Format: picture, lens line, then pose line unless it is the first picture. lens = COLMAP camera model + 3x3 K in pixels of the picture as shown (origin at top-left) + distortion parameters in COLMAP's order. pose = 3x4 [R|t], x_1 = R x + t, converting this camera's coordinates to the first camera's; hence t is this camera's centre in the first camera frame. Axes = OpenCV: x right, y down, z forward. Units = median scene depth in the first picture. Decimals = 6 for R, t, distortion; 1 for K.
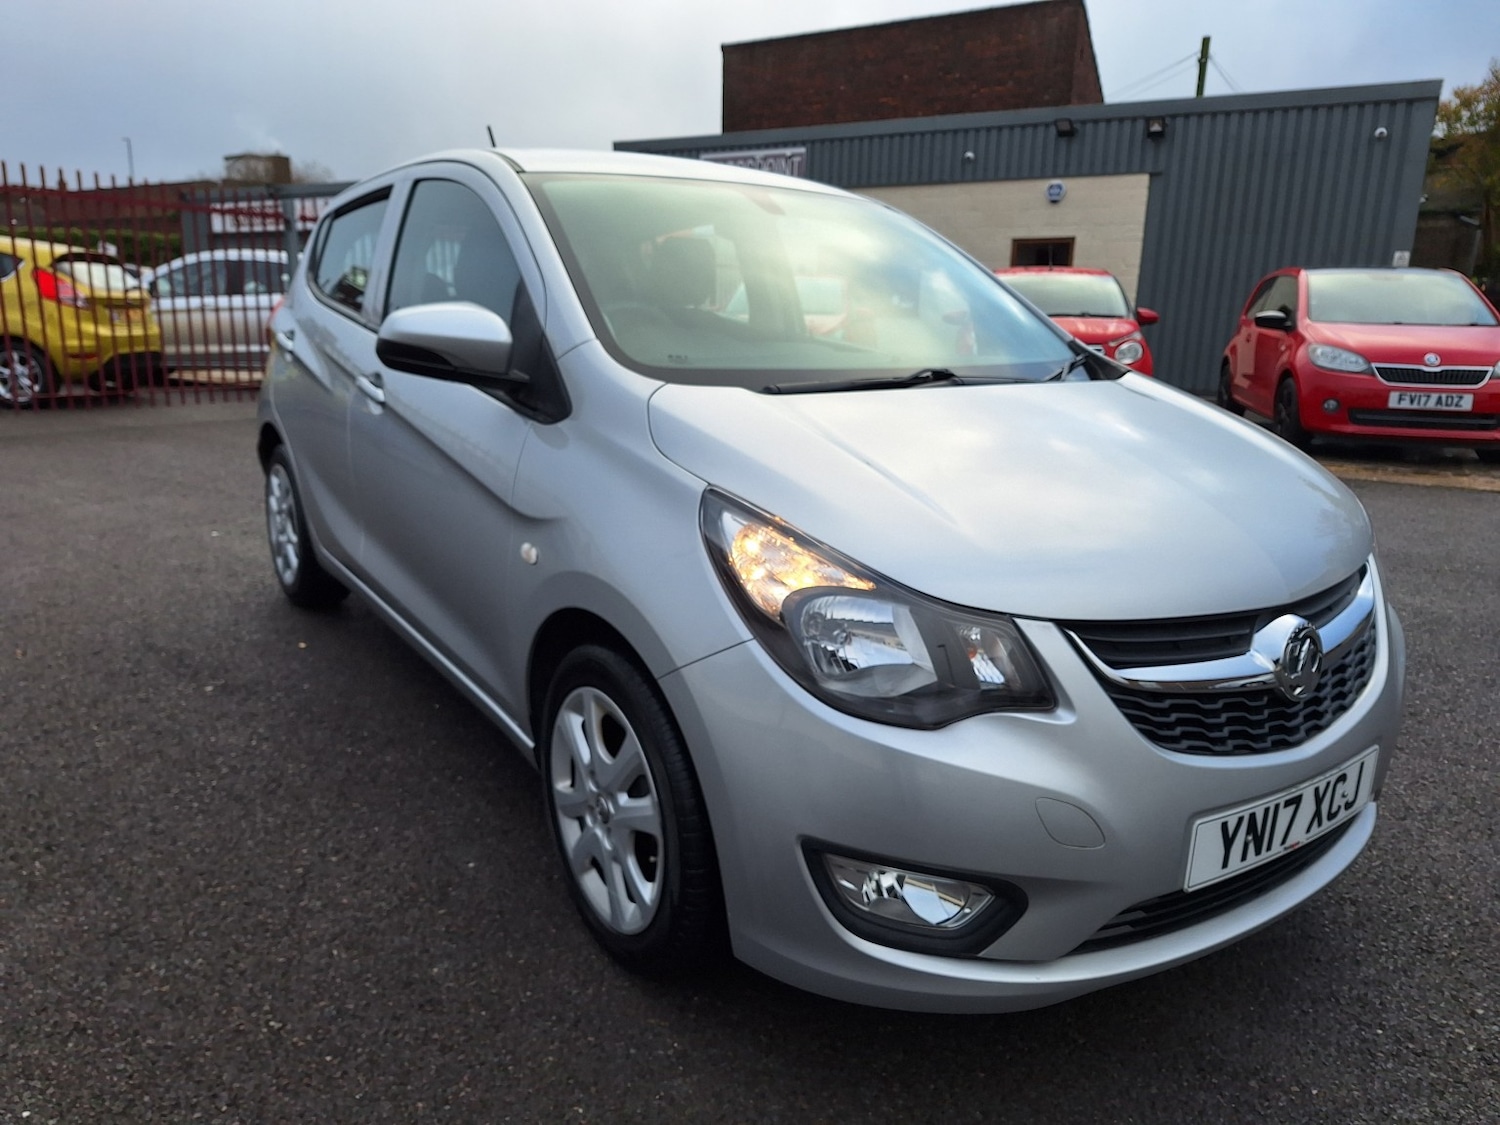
lens RADIAL K [[1051.1, 0, 727.3], [0, 1051.1, 564.8], [0, 0, 1]] dist [0.036500, -0.043687]
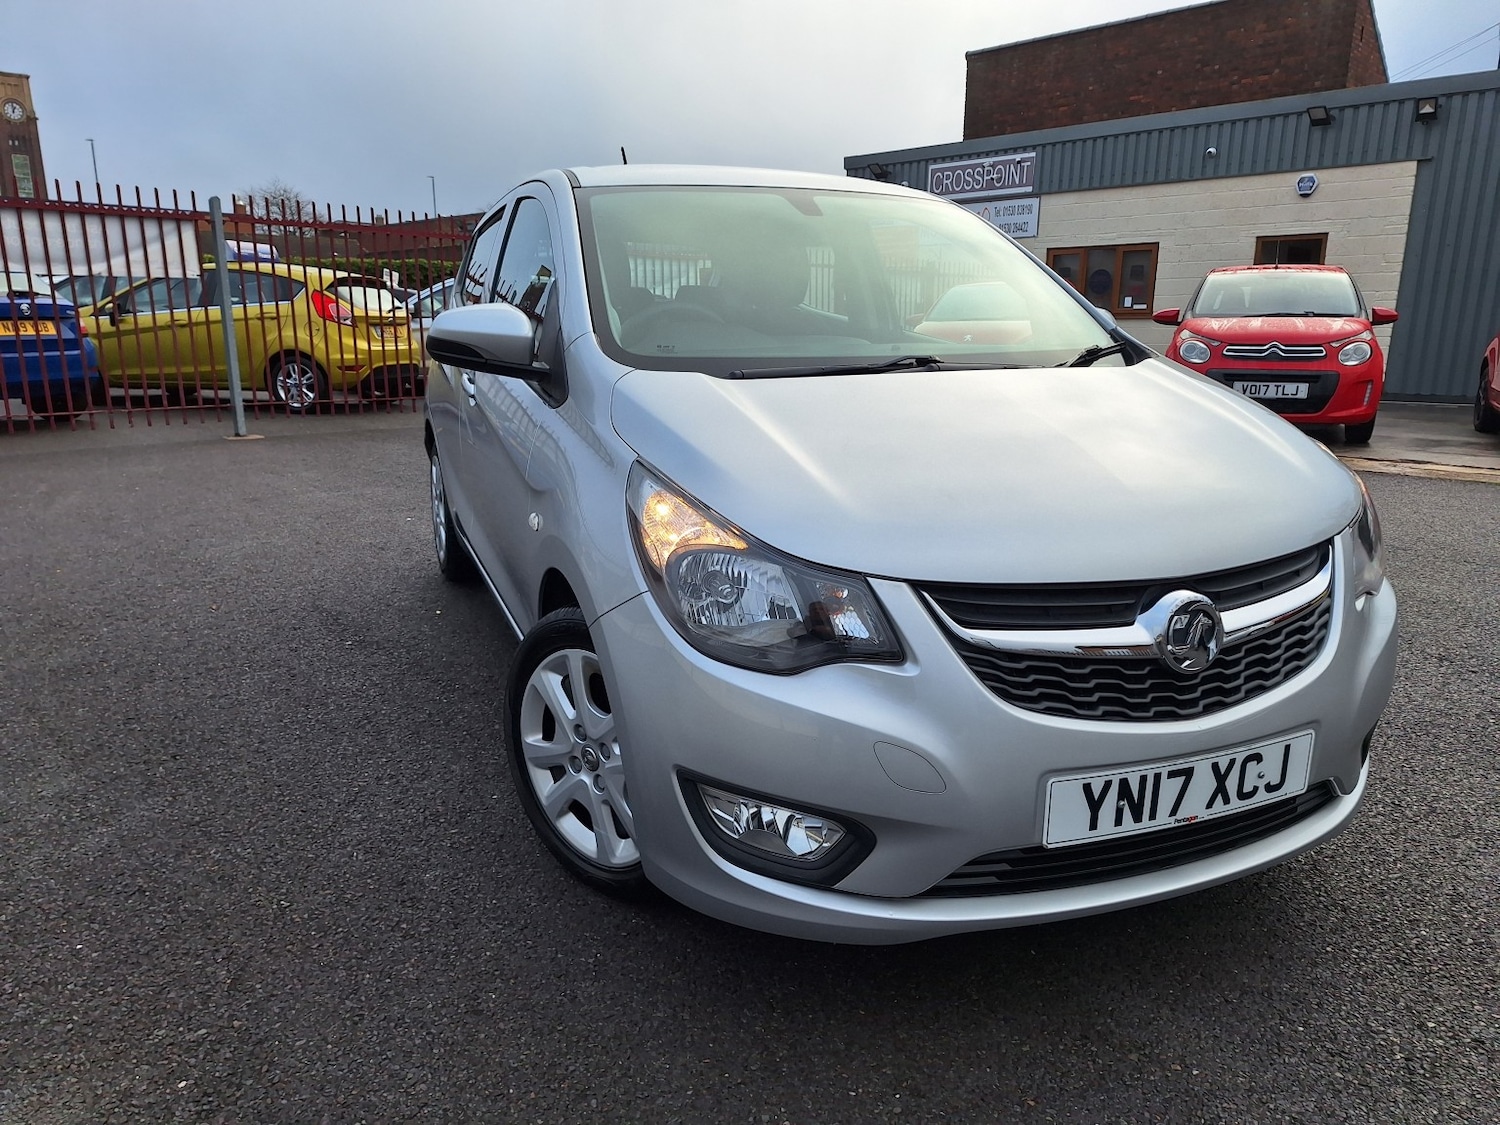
lens RADIAL K [[1039.5, 0, 753.0], [0, 1039.5, 569.7], [0, 0, 1]] dist [0.028238, -0.016715]
pose [[0.977962, 0.031483, -0.206397, 0.287828], [-0.032374, 0.999475, -0.000939, 0.037652], [0.206259, 0.007600, 0.978468, -0.049633]]
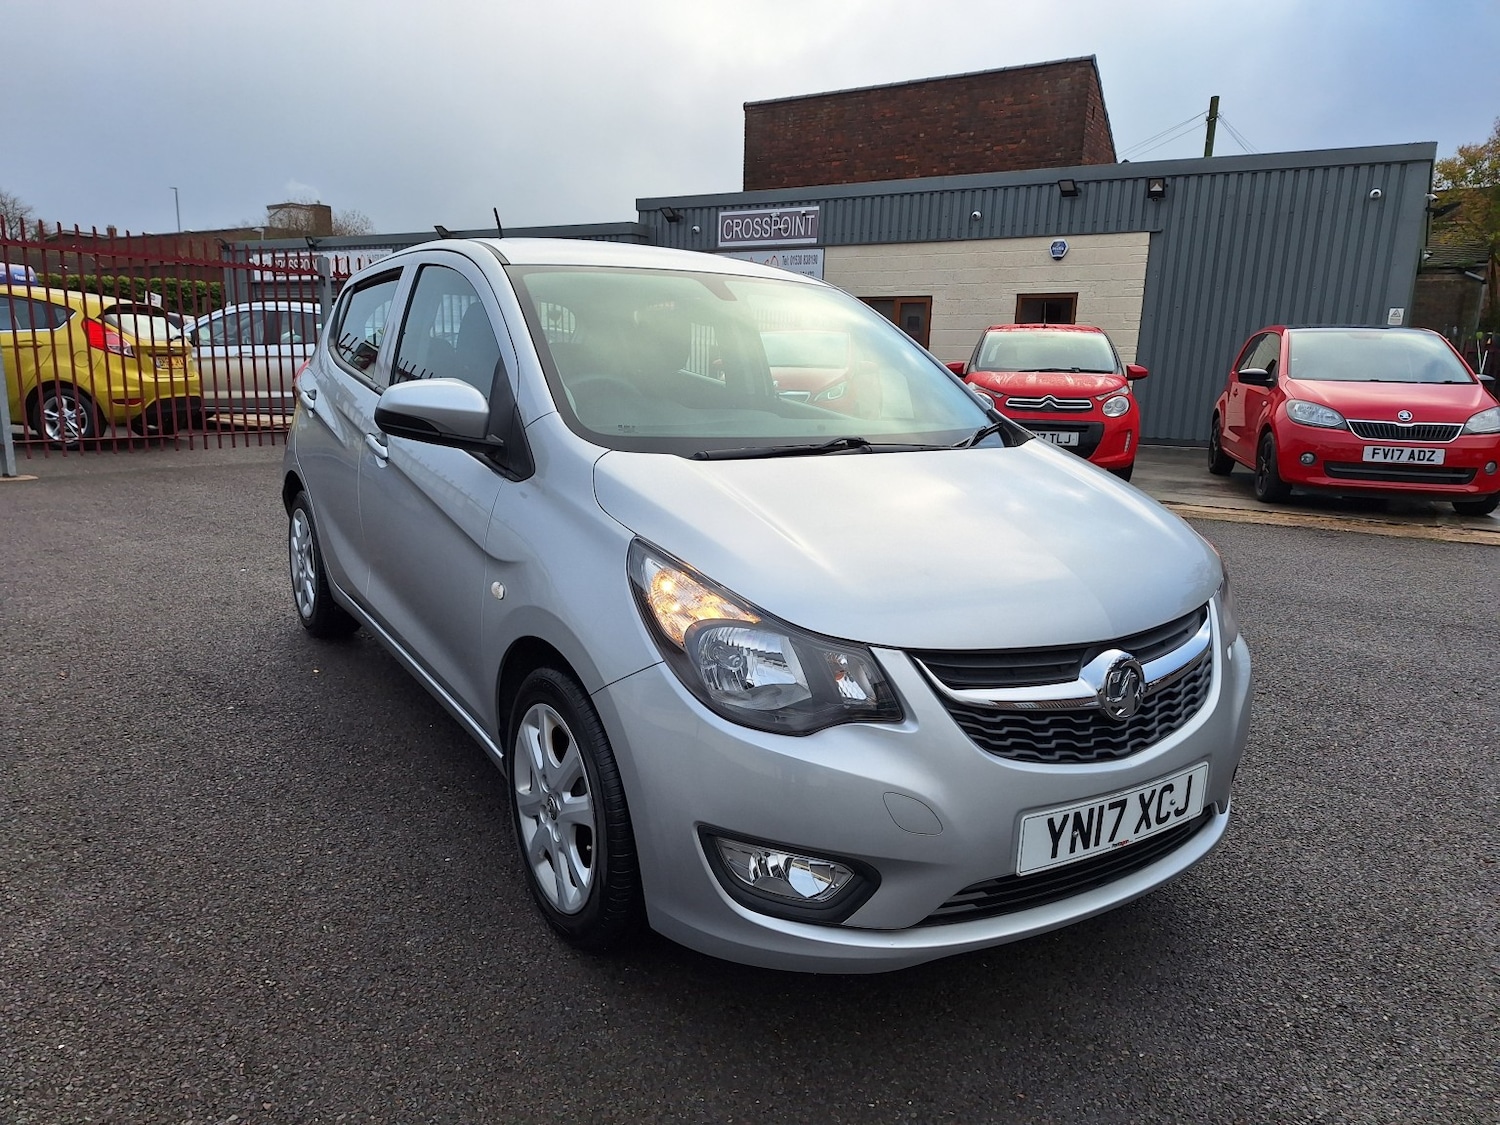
lens RADIAL K [[1033.0, 0, 727.8], [0, 1033.0, 570.3], [0, 0, 1]] dist [0.068886, -0.074054]
pose [[0.999696, 0.011132, -0.022013, 0.100115], [-0.011860, 0.999377, -0.033229, 0.002539], [0.021629, 0.033480, 0.999205, -0.169267]]
